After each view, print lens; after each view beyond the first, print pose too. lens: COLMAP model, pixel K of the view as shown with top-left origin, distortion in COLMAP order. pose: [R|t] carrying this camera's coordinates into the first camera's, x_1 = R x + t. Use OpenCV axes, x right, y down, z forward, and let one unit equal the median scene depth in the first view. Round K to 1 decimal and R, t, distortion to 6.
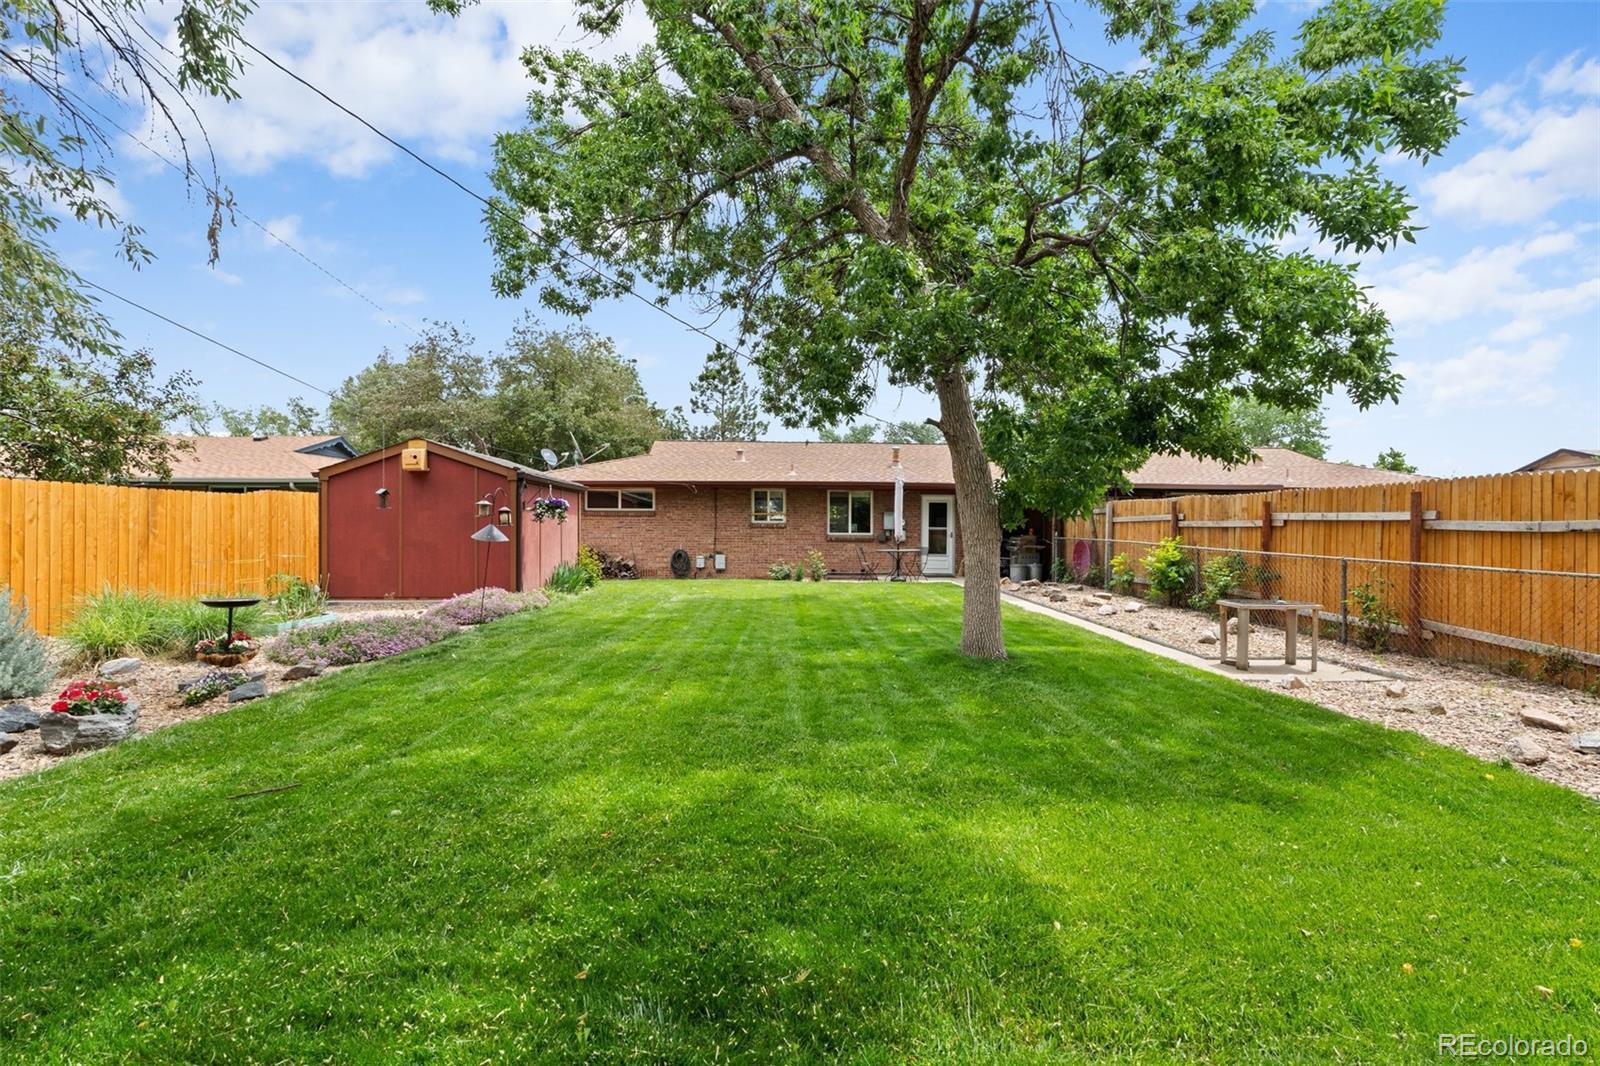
lens RADIAL K [[709.3, 0, 792.1], [0, 709.3, 532.6], [0, 0, 1]] dist [-0.004292, -0.000063]
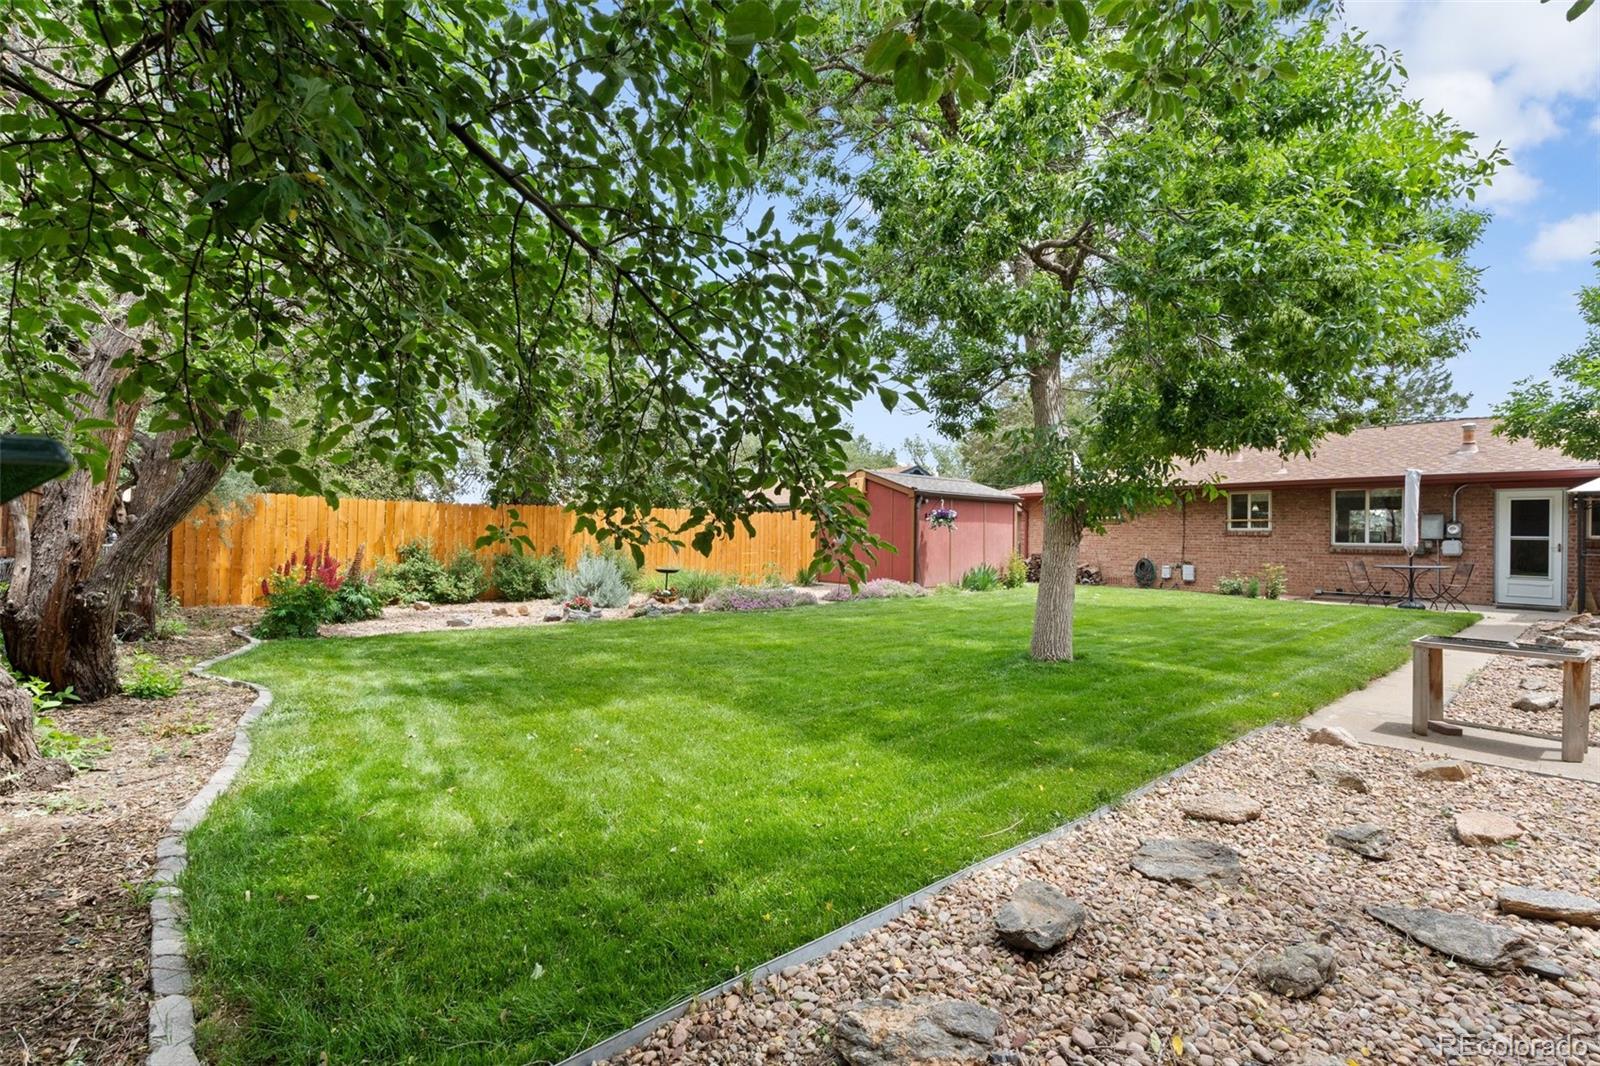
lens RADIAL K [[709.3, 0, 793.4], [0, 709.3, 533.3], [0, 0, 1]] dist [-0.004292, -0.000063]
pose [[0.611301, 0.000193, -0.791398, 0.337440], [-0.010461, 0.999915, -0.007836, 0.002638], [0.791329, 0.013069, 0.611251, 0.031774]]
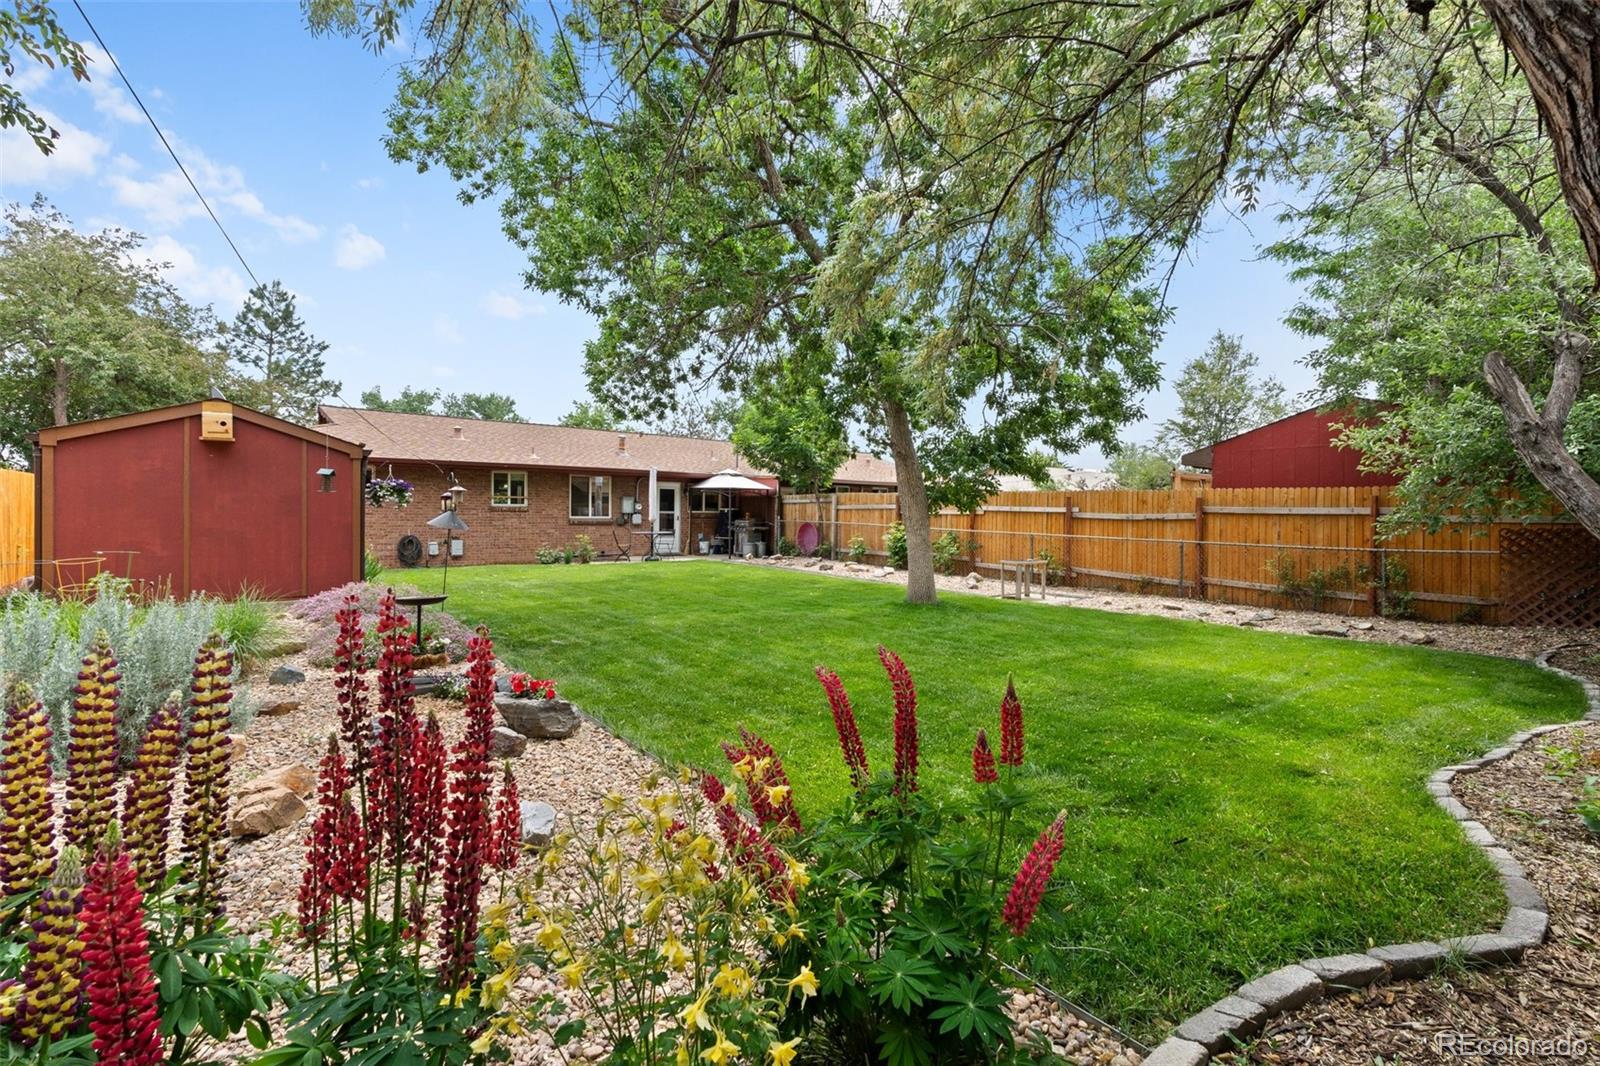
lens RADIAL K [[709.3, 0, 798.3], [0, 709.3, 509.1], [0, 0, 1]] dist [-0.004292, -0.000063]
pose [[0.796580, 0.005576, 0.604507, -0.329878], [-0.002701, 0.999980, -0.005665, -0.005658], [-0.604527, 0.002880, 0.796580, -0.009821]]
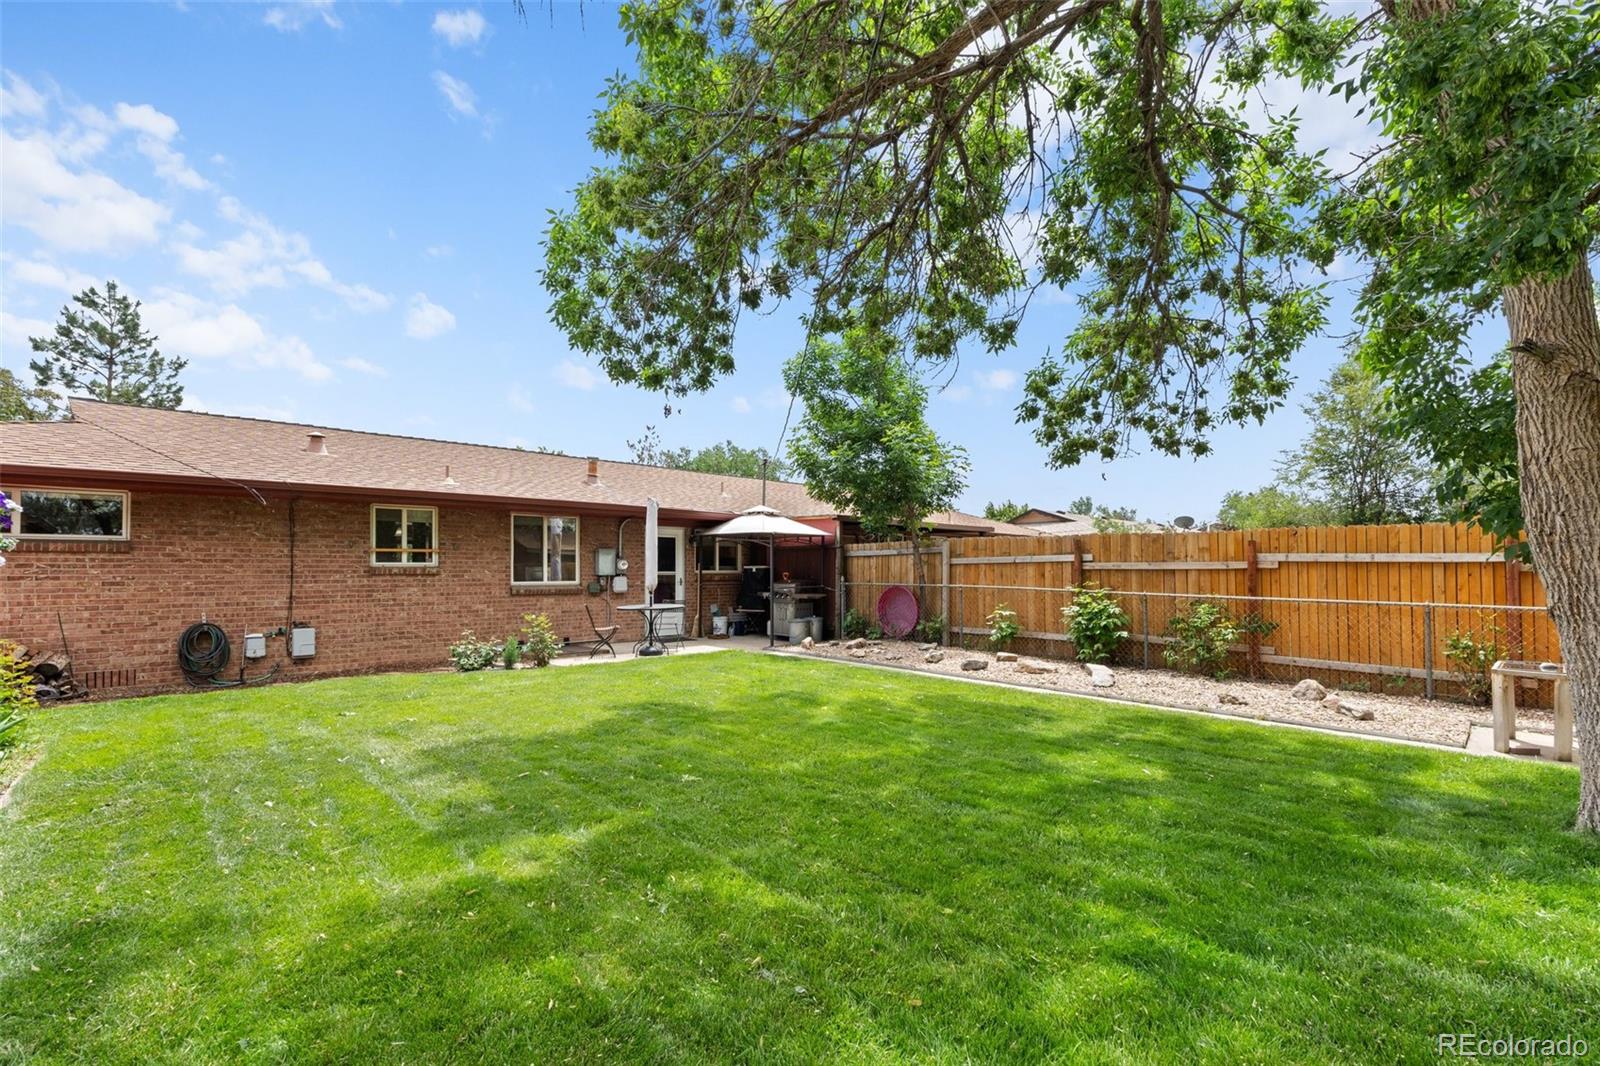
lens RADIAL K [[709.3, 0, 799.6], [0, 709.3, 561.9], [0, 0, 1]] dist [-0.004292, -0.000063]
pose [[0.744147, 0.001190, 0.668015, -0.190023], [0.011250, 0.999834, -0.014313, -0.006016], [-0.667921, 0.018166, 0.744010, 0.405786]]
